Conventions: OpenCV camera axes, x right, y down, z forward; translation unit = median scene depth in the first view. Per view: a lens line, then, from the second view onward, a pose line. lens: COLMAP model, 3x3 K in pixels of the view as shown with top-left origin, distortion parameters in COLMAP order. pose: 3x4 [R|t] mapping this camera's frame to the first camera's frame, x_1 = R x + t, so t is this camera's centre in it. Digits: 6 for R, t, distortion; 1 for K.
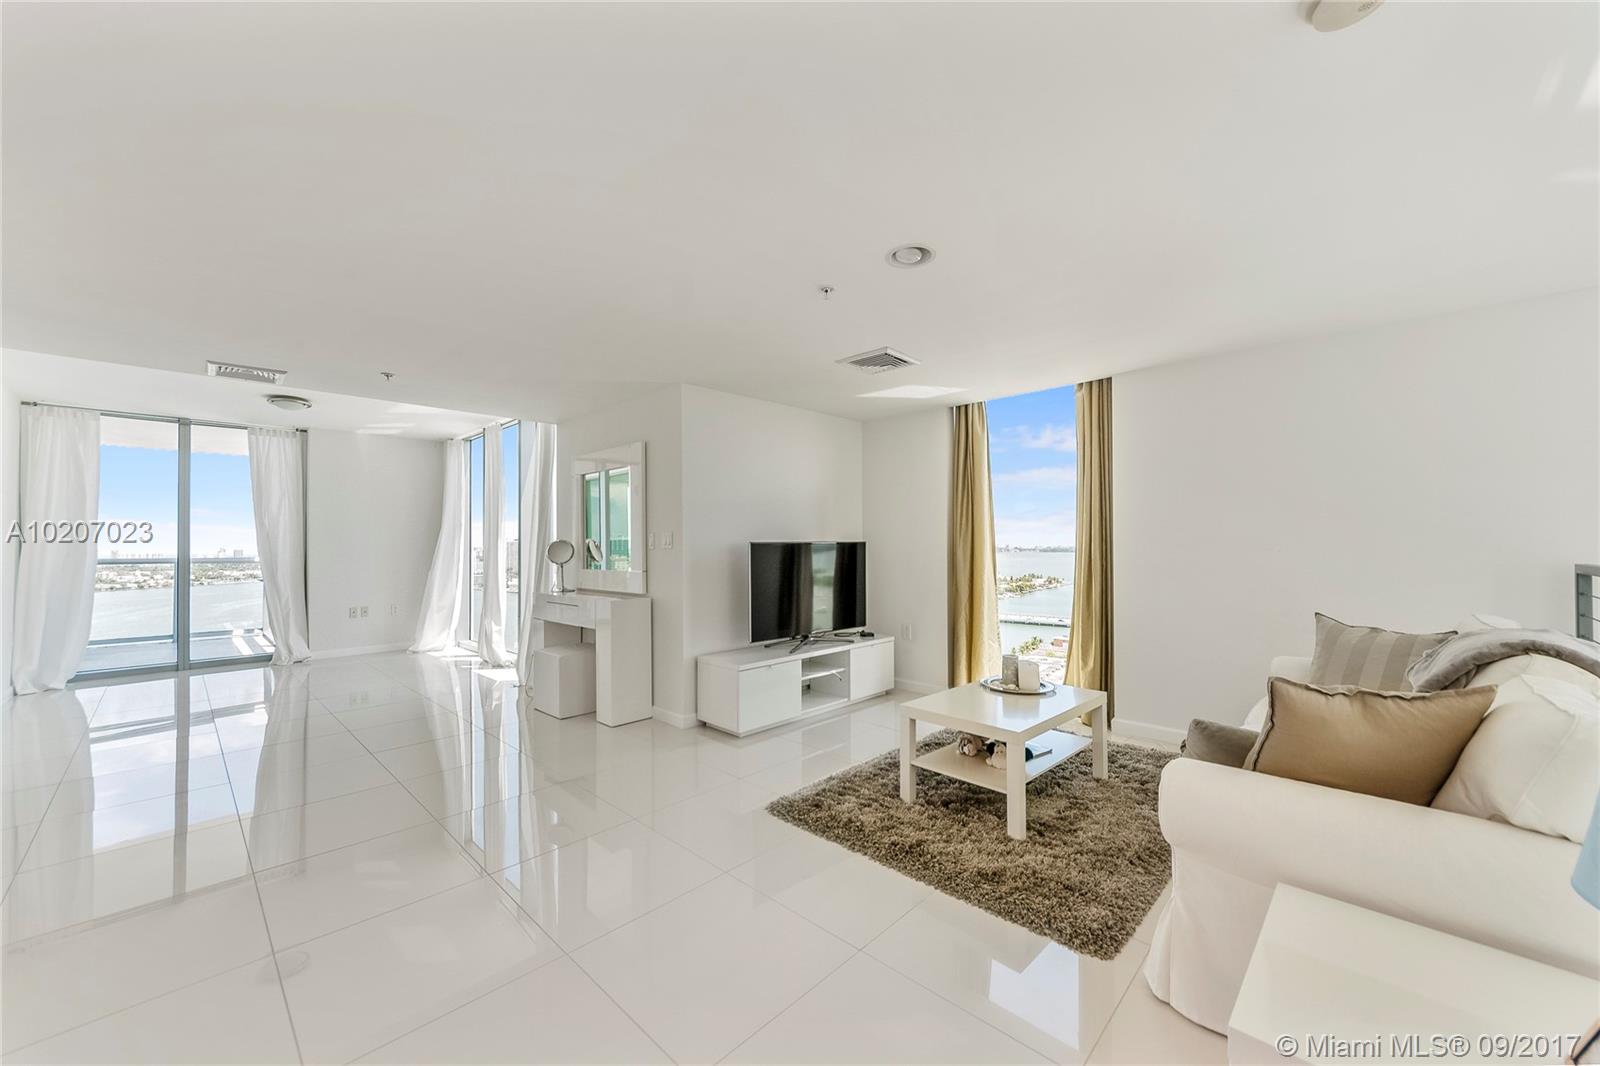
lens RADIAL K [[615.4, 0, 791.7], [0, 615.4, 539.1], [0, 0, 1]] dist [0.001194, -0.000623]
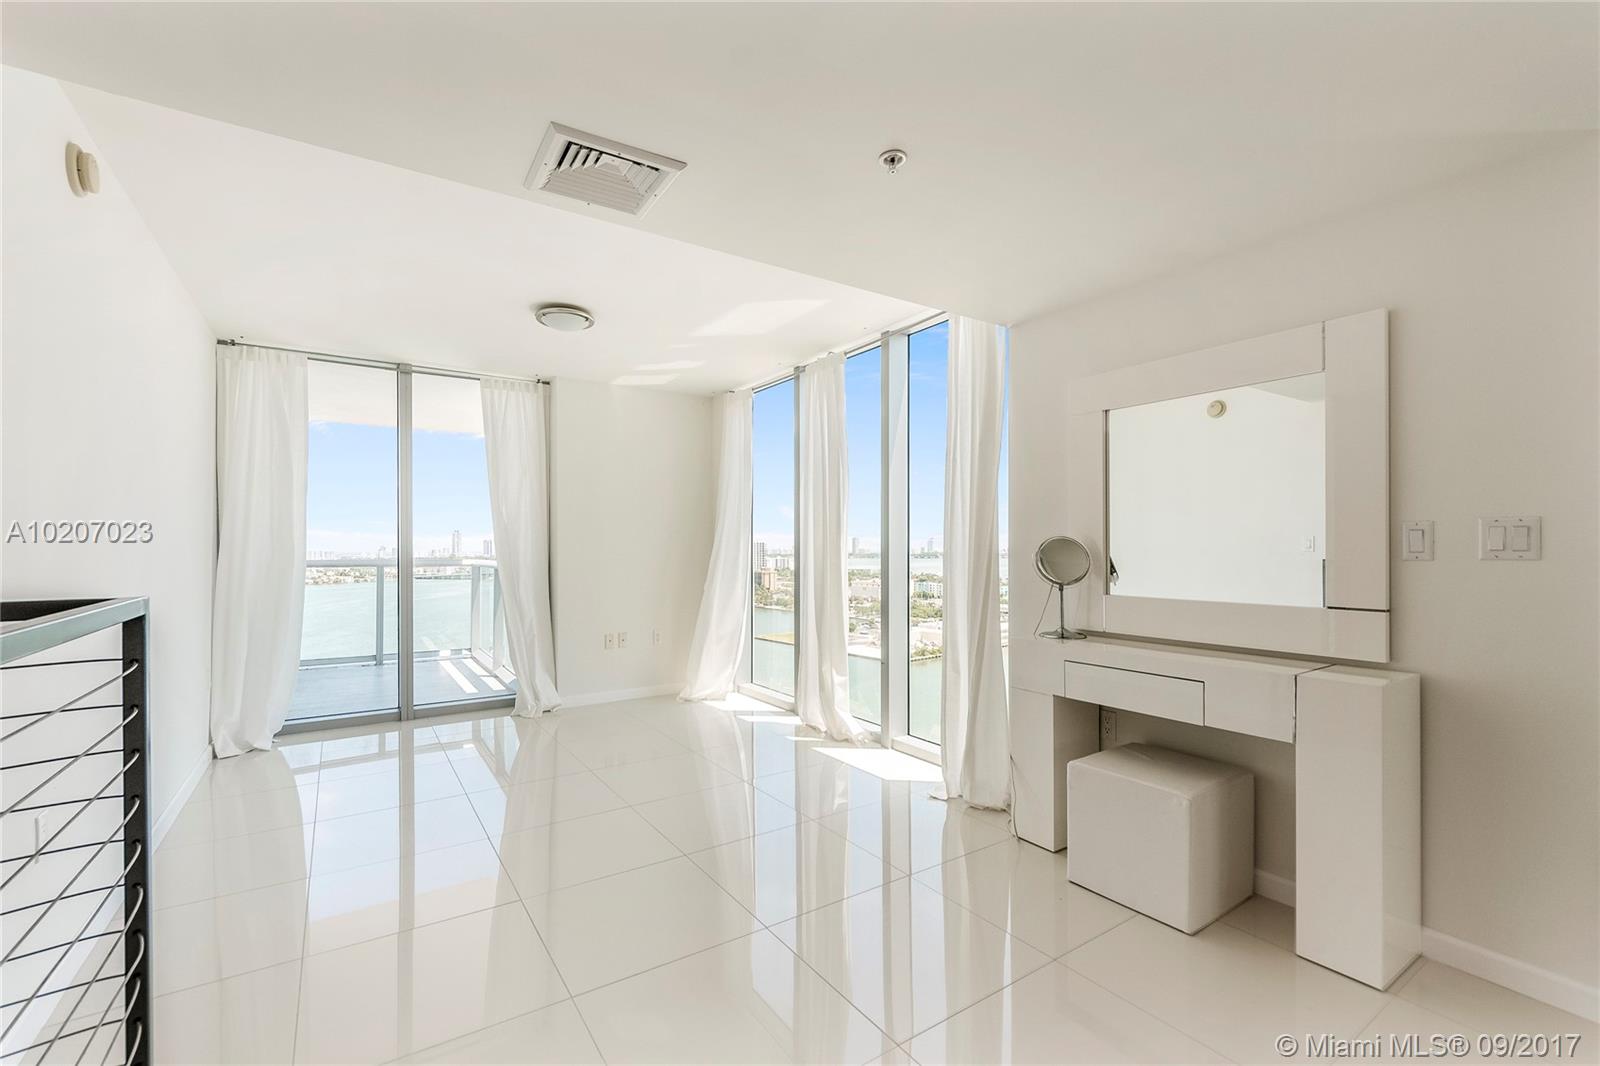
lens RADIAL K [[702.8, 0, 810.6], [0, 702.8, 549.2], [0, 0, 1]] dist [-0.000075, -0.001178]
pose [[0.980176, 0.007394, -0.197992, -0.351812], [-0.004547, 0.999880, 0.014833, 0.002205], [0.198078, -0.013639, 0.980091, 0.283296]]
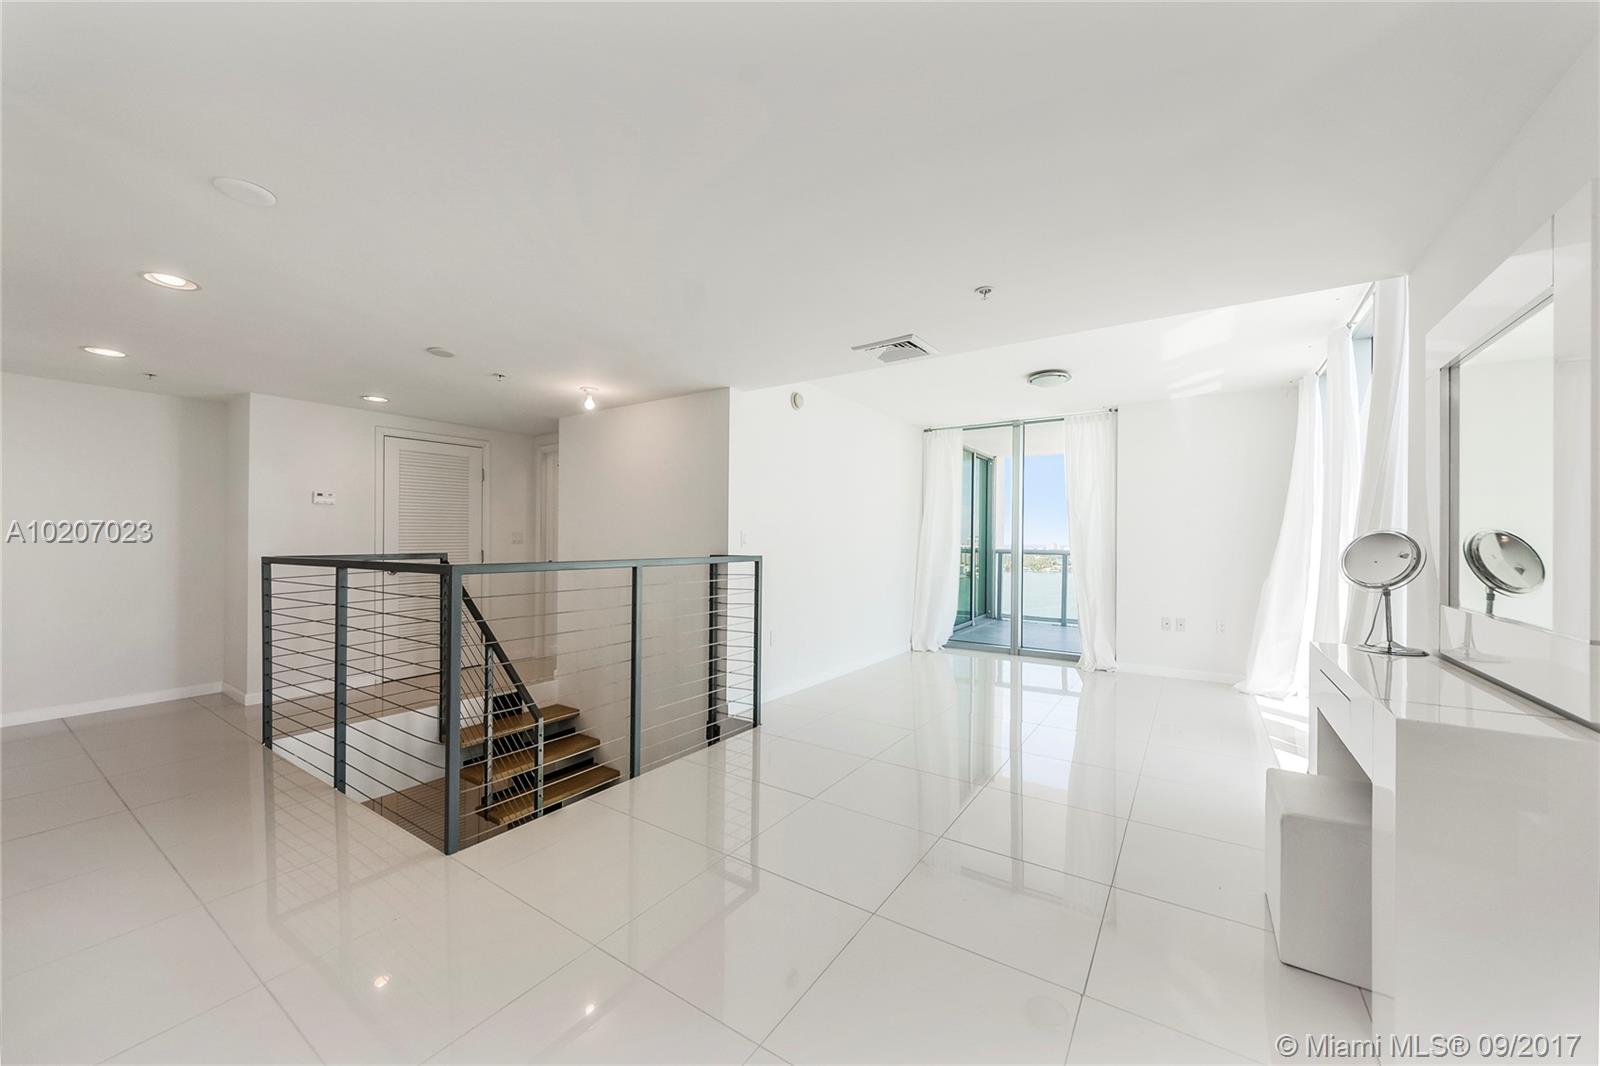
lens RADIAL K [[615.4, 0, 771.2], [0, 615.4, 537.3], [0, 0, 1]] dist [0.001194, -0.000623]
pose [[0.169897, 0.006845, -0.985438, -0.009433], [-0.001461, 0.999977, 0.006694, 0.001653], [0.985461, 0.000303, 0.169903, 0.378095]]
